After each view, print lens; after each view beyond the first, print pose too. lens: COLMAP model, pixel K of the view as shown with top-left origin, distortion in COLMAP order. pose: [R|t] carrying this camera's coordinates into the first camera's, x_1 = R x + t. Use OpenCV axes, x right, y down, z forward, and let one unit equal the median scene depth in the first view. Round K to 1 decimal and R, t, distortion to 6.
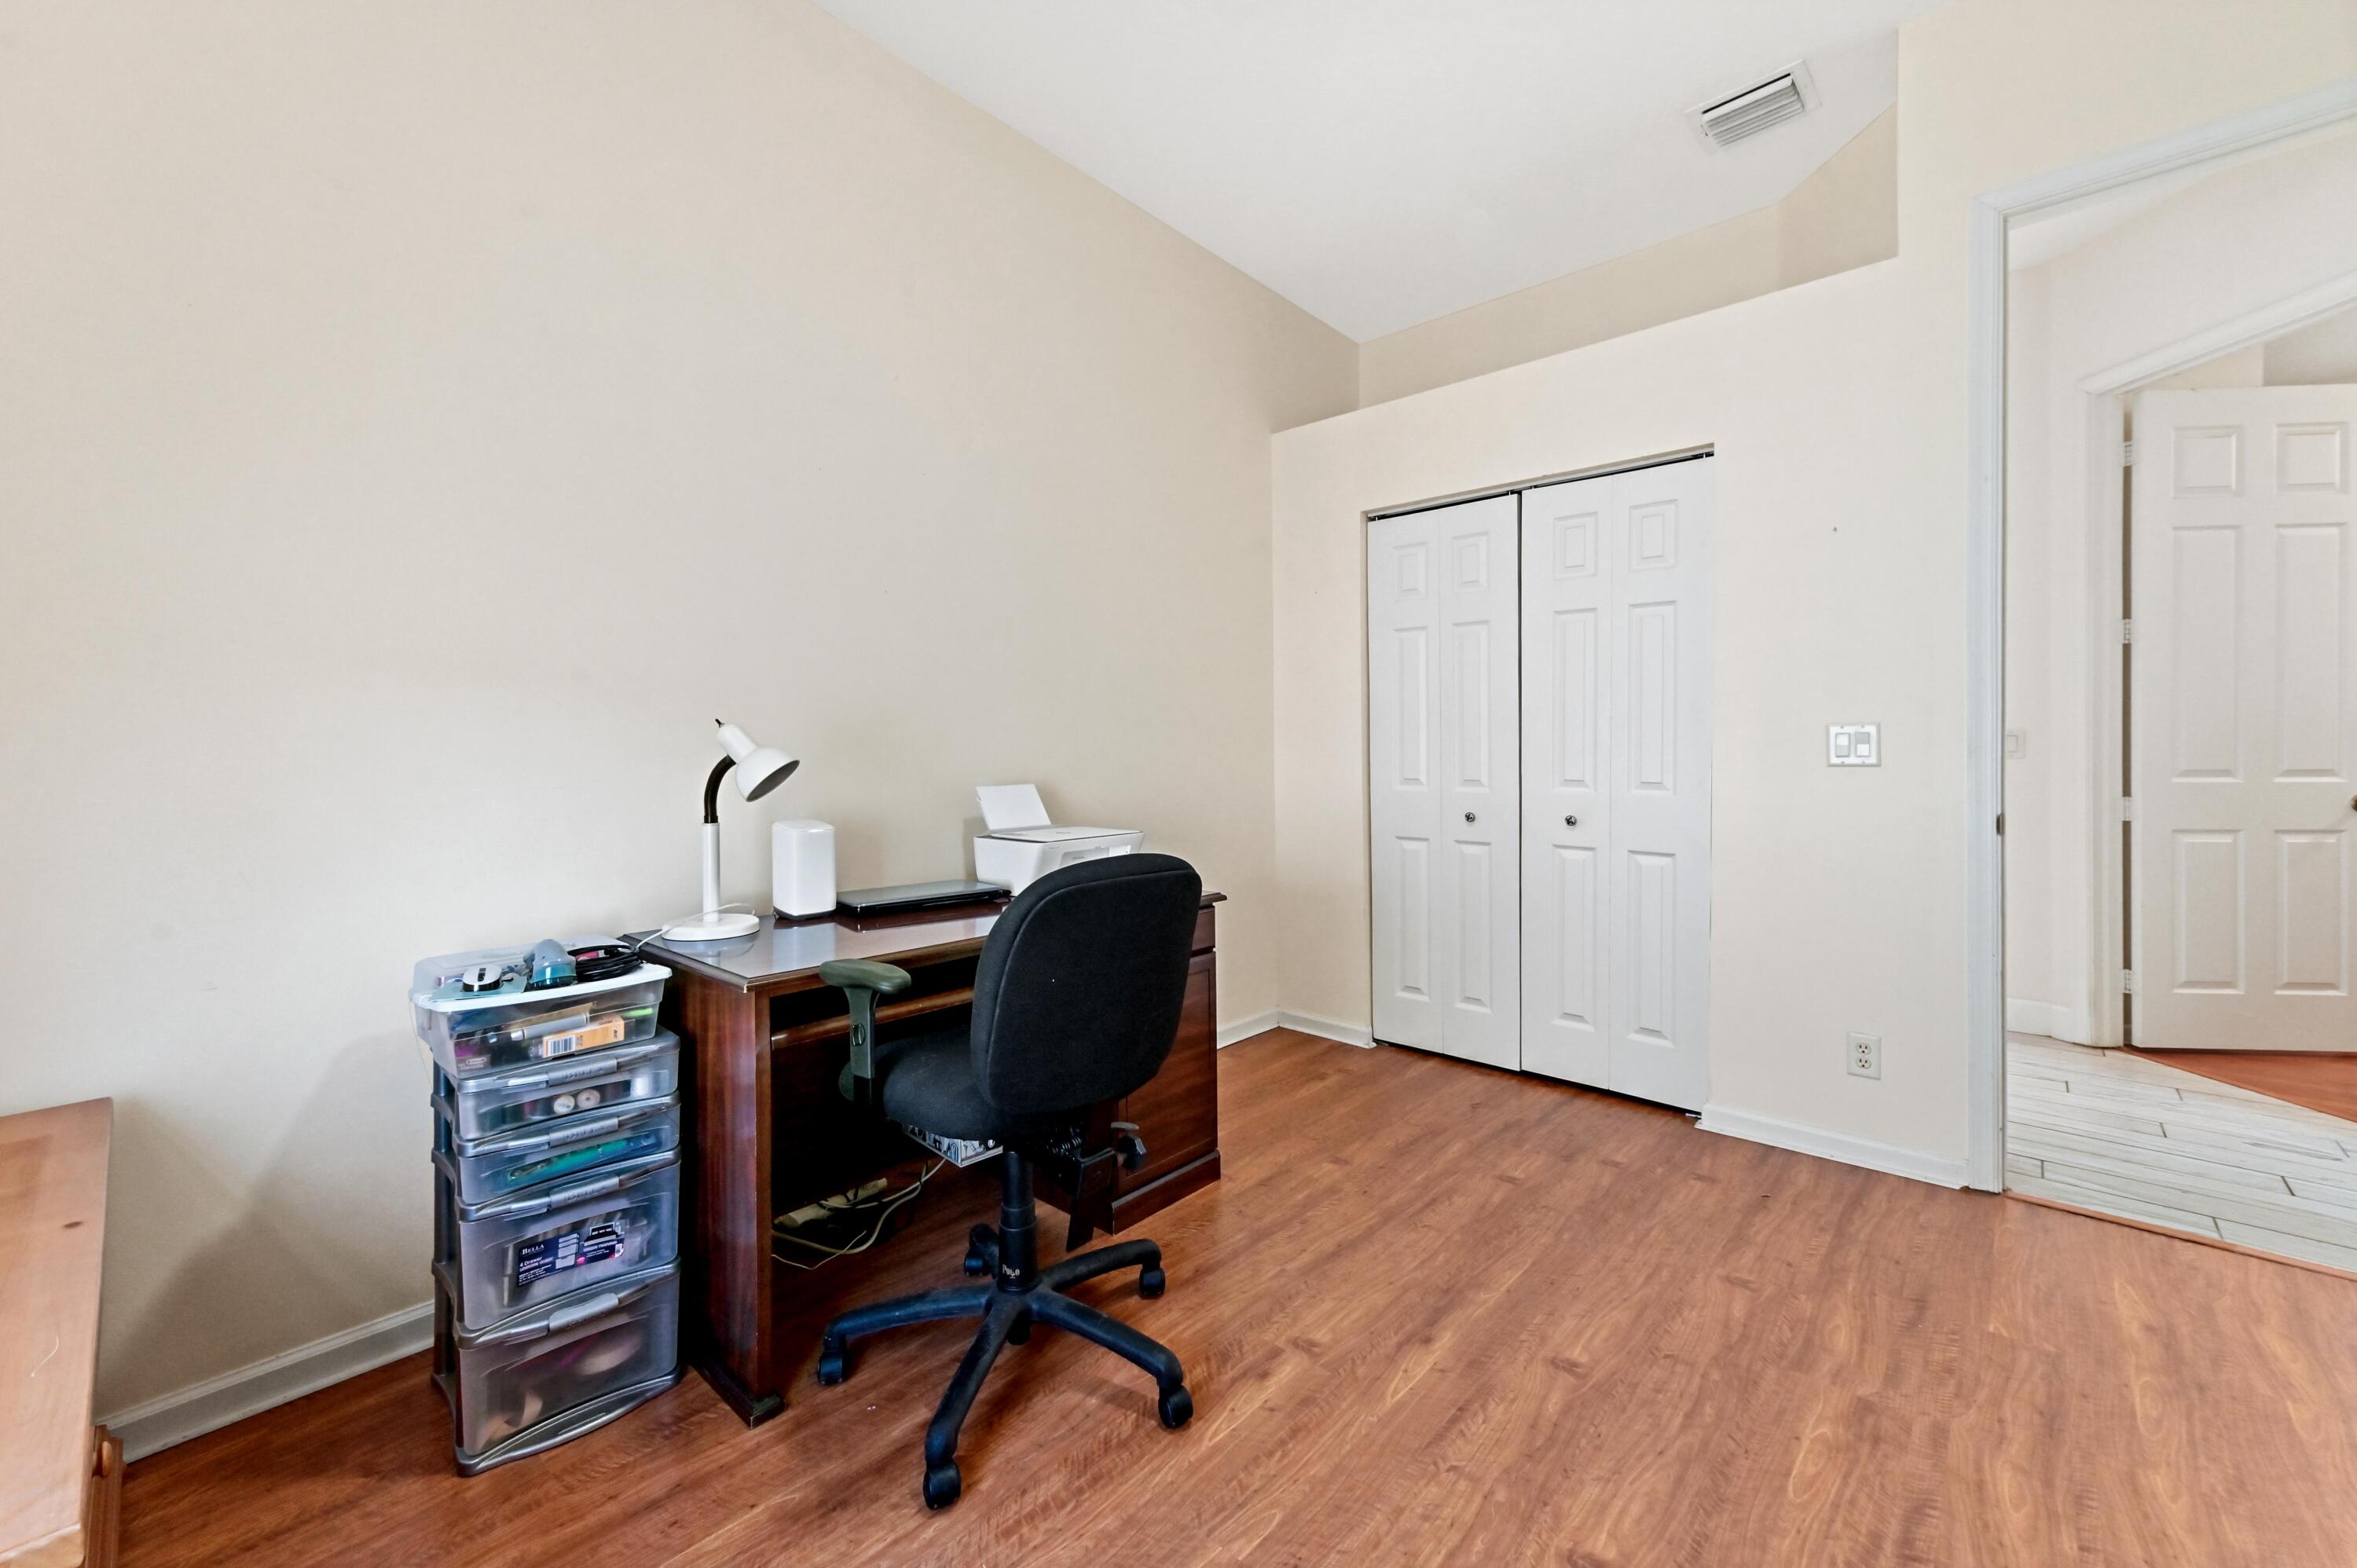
lens RADIAL K [[935.1, 0, 1181.4], [0, 935.1, 769.9], [0, 0, 1]] dist [0.021079, 0.000200]
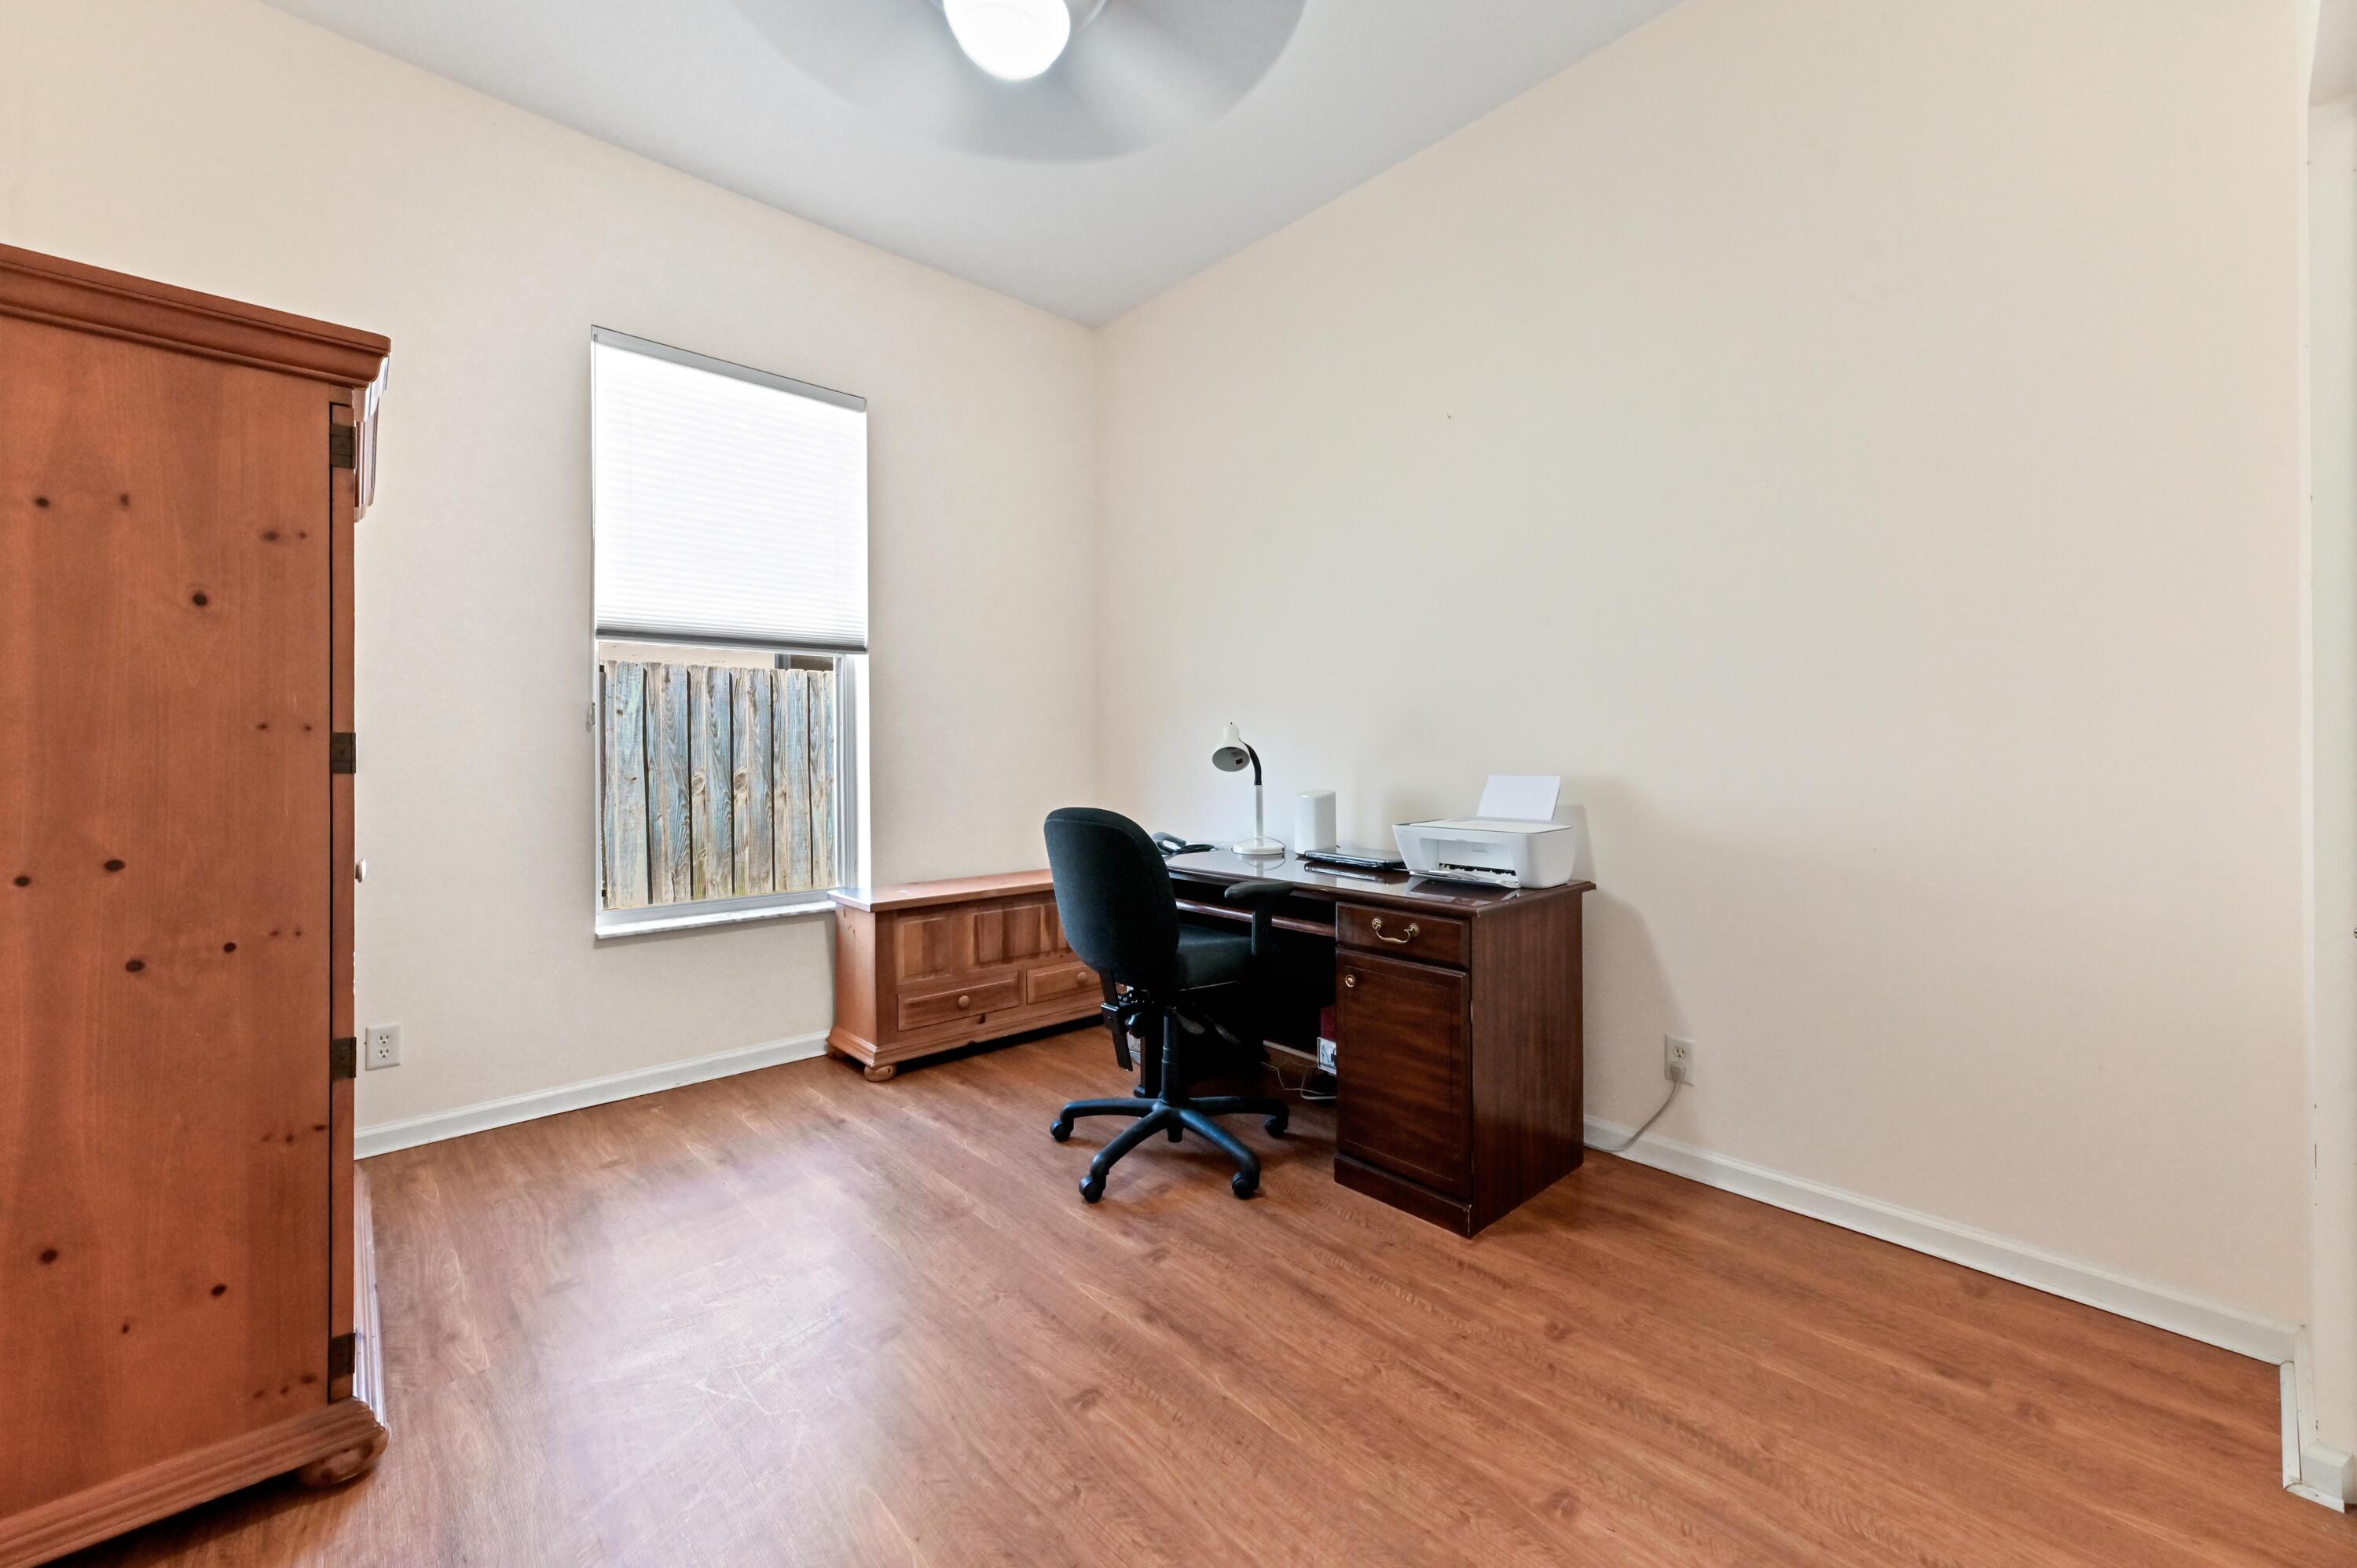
lens RADIAL K [[935.1, 0, 1181.9], [0, 935.1, 767.9], [0, 0, 1]] dist [0.021079, 0.000200]
pose [[-0.096397, 0.023277, -0.995071, 1.055954], [-0.014625, 0.999585, 0.024800, -0.012073], [0.995236, 0.016944, -0.096016, 0.946748]]
